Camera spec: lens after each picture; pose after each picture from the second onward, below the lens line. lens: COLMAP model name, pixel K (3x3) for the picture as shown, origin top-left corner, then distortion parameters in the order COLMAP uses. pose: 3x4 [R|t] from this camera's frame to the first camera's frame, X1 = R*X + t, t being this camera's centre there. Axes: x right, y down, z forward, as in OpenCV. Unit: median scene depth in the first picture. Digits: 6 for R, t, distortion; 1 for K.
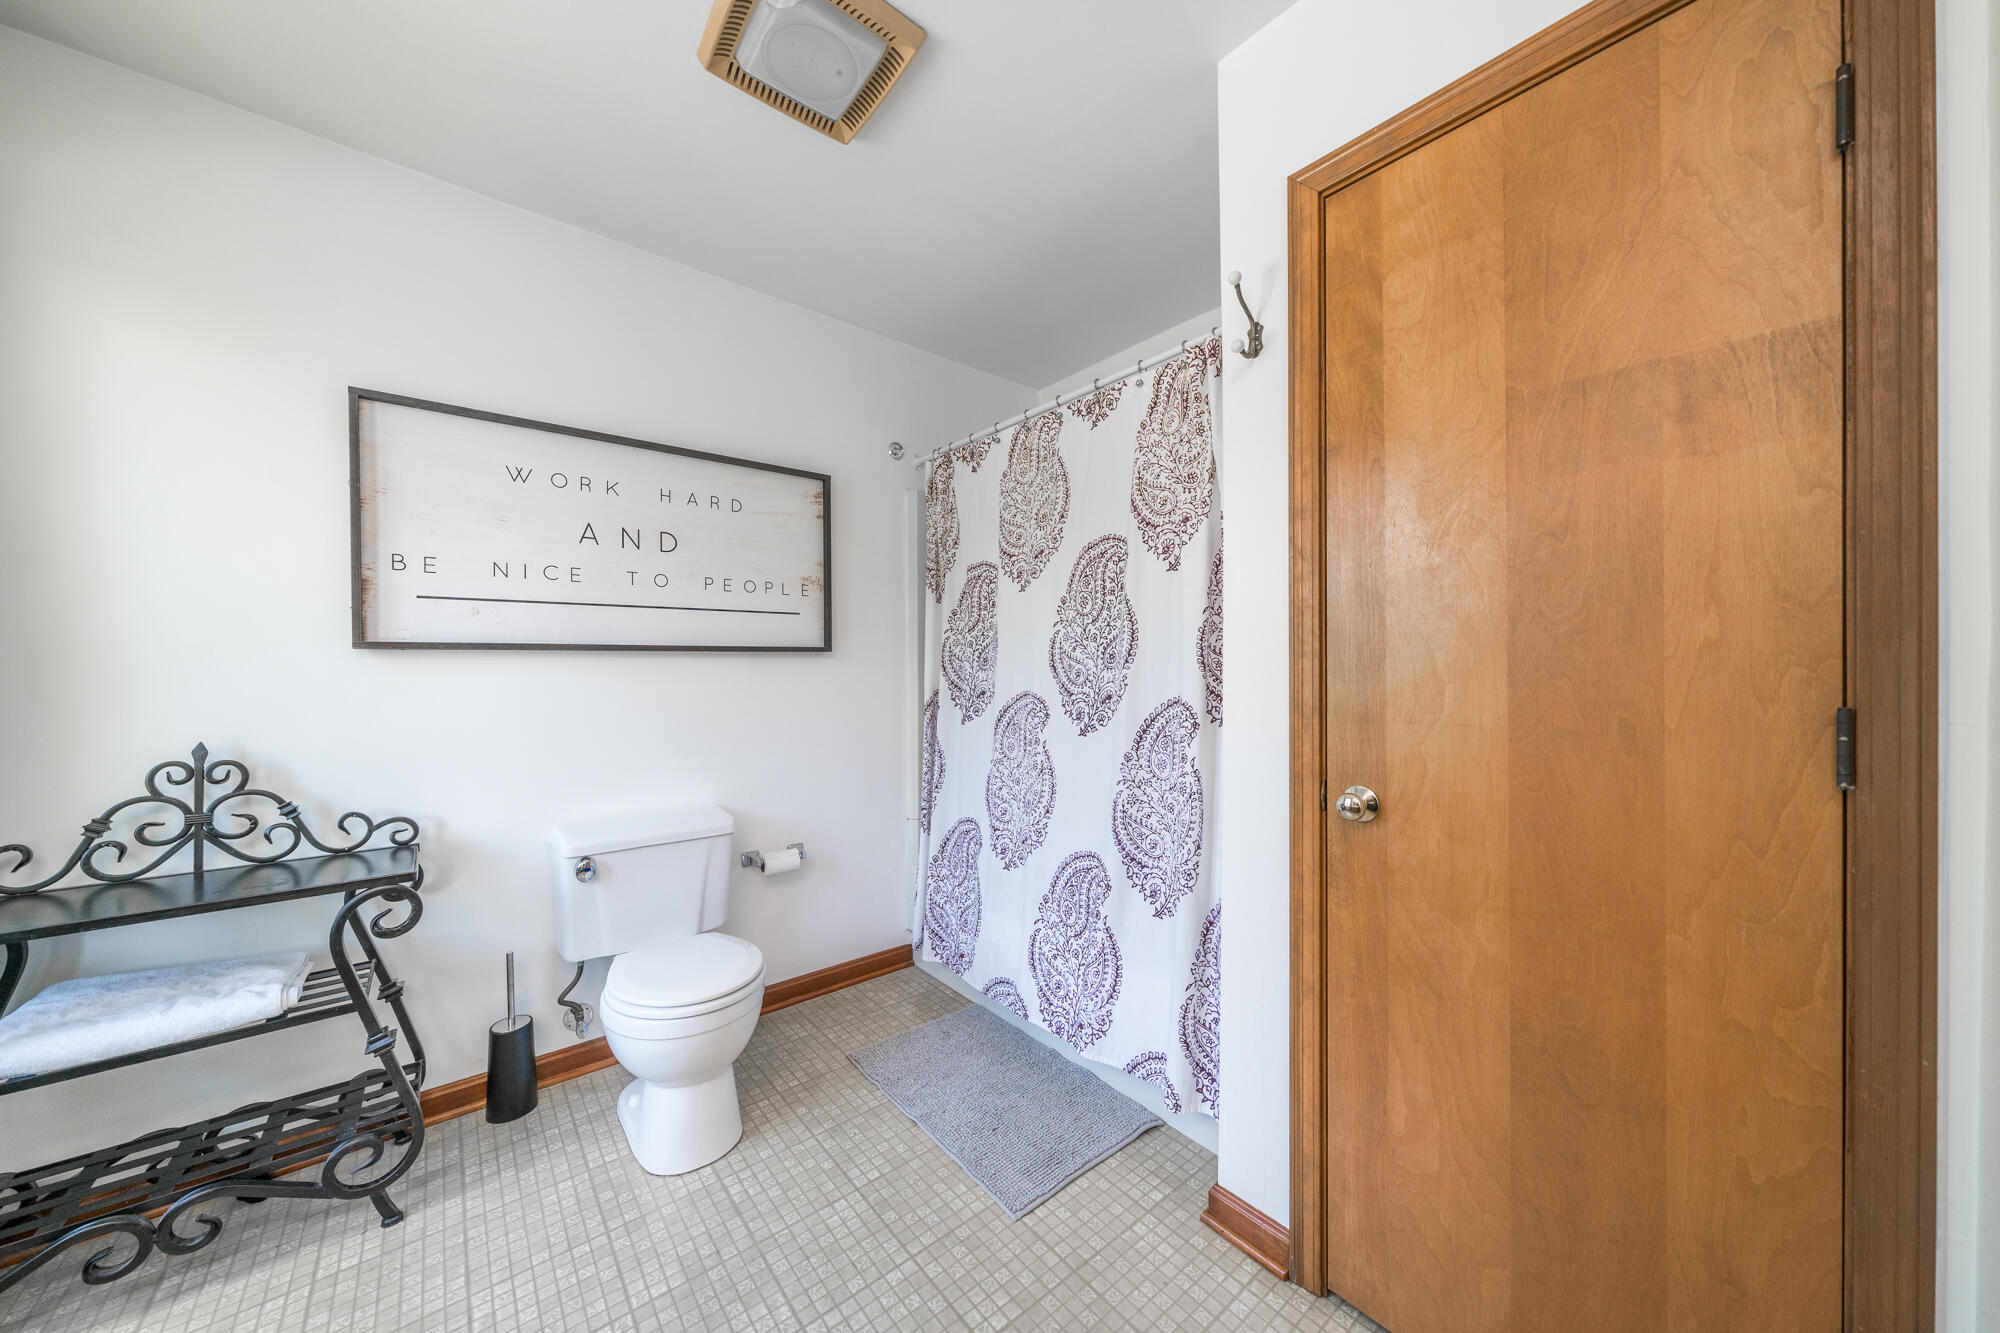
lens RADIAL K [[678.9, 0, 1006.4], [0, 678.9, 669.9], [0, 0, 1]] dist [-0.000742, -0.000262]
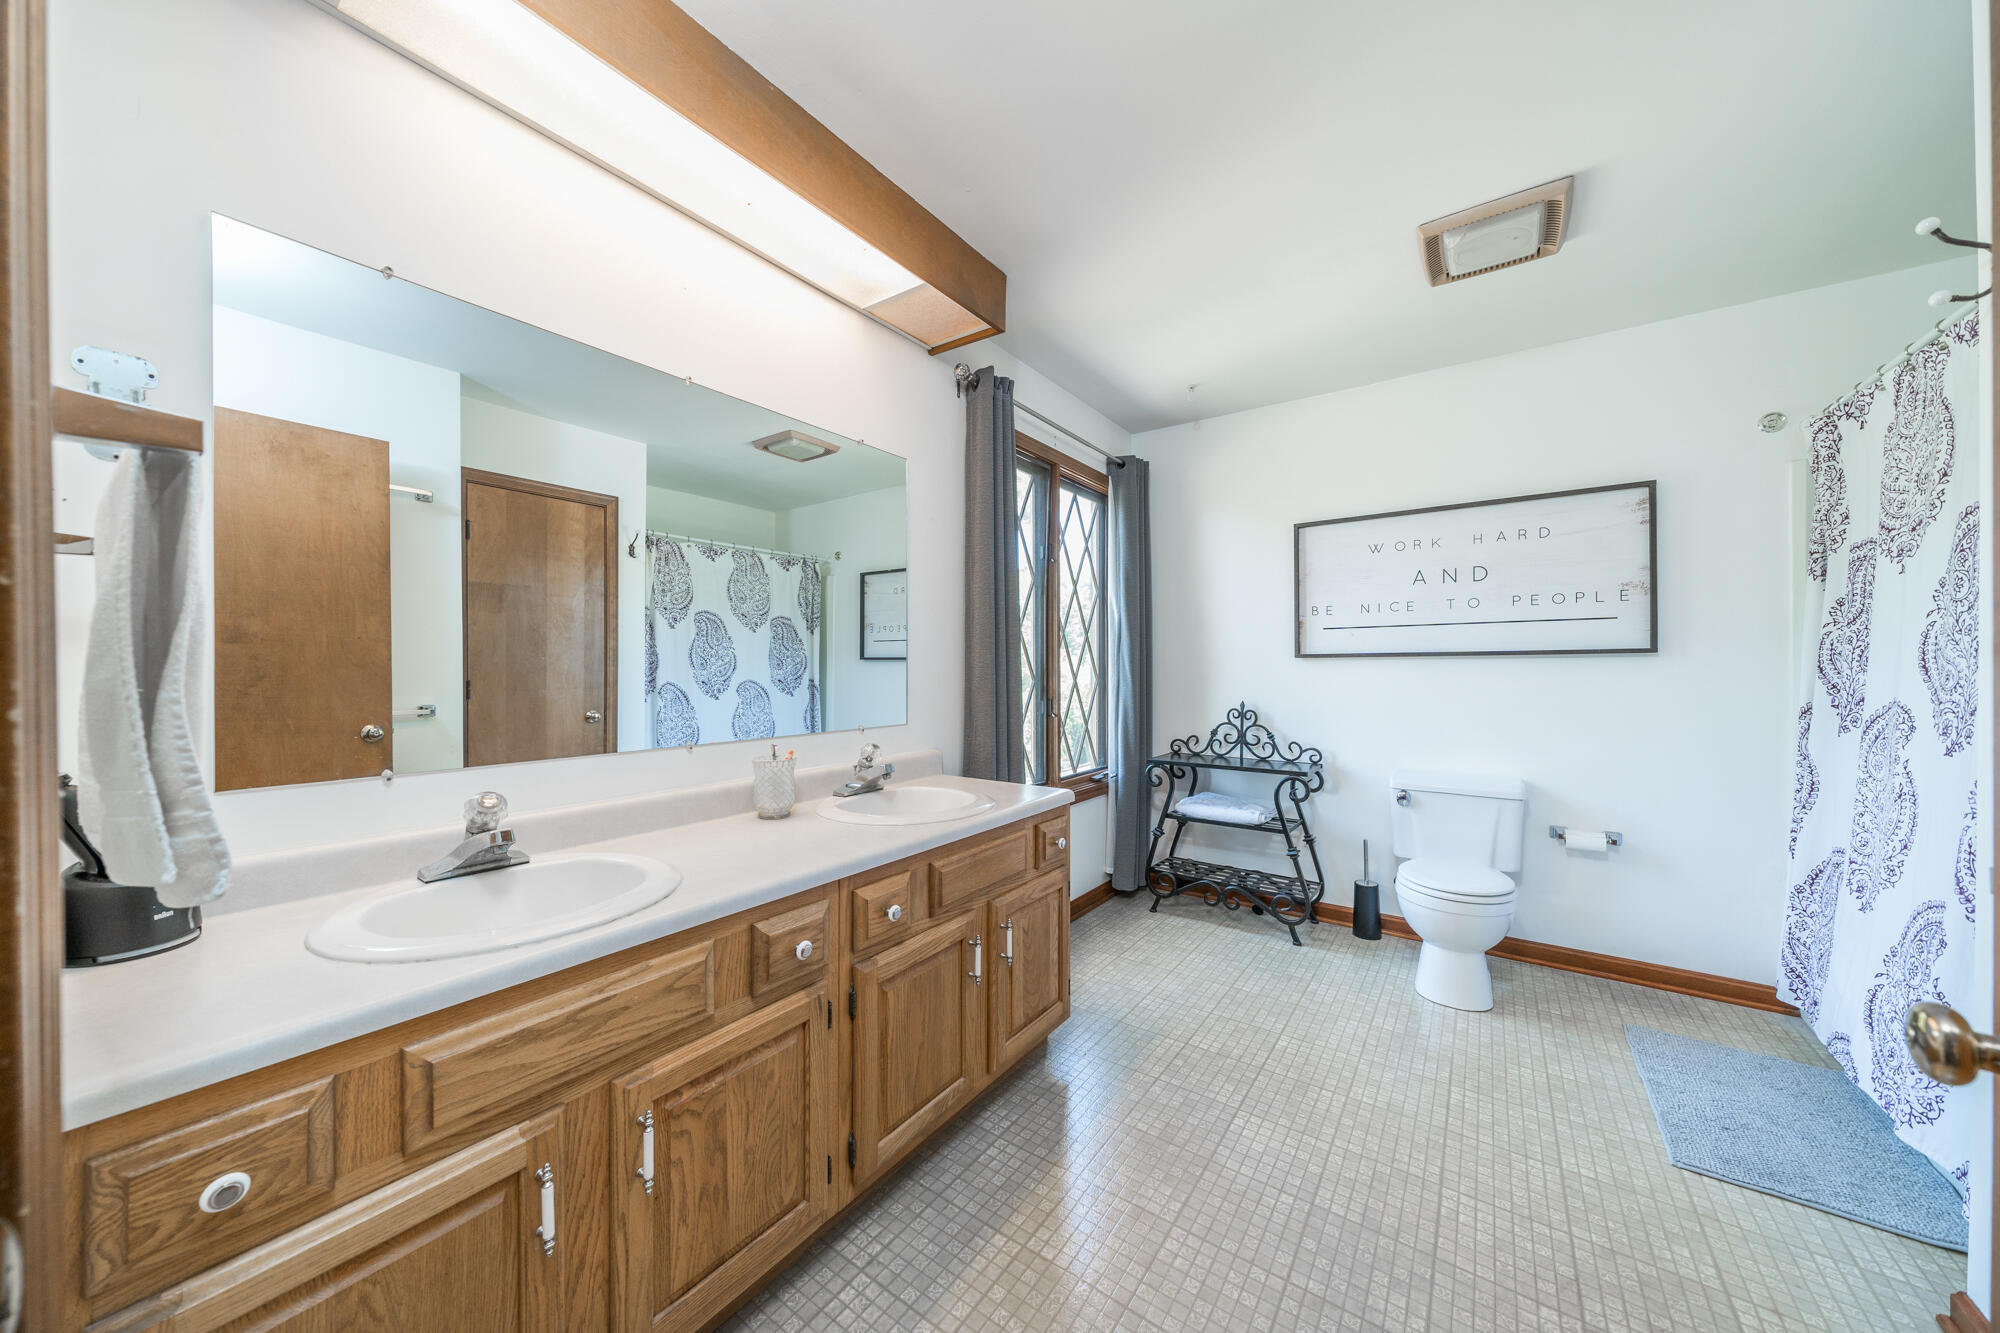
lens RADIAL K [[678.9, 0, 1006.4], [0, 678.9, 669.9], [0, 0, 1]] dist [-0.000742, -0.000262]
pose [[0.256750, 0.004381, -0.966468, 0.621150], [-0.003904, 0.999986, 0.003496, -0.000697], [0.966470, 0.002875, 0.256764, -0.265804]]
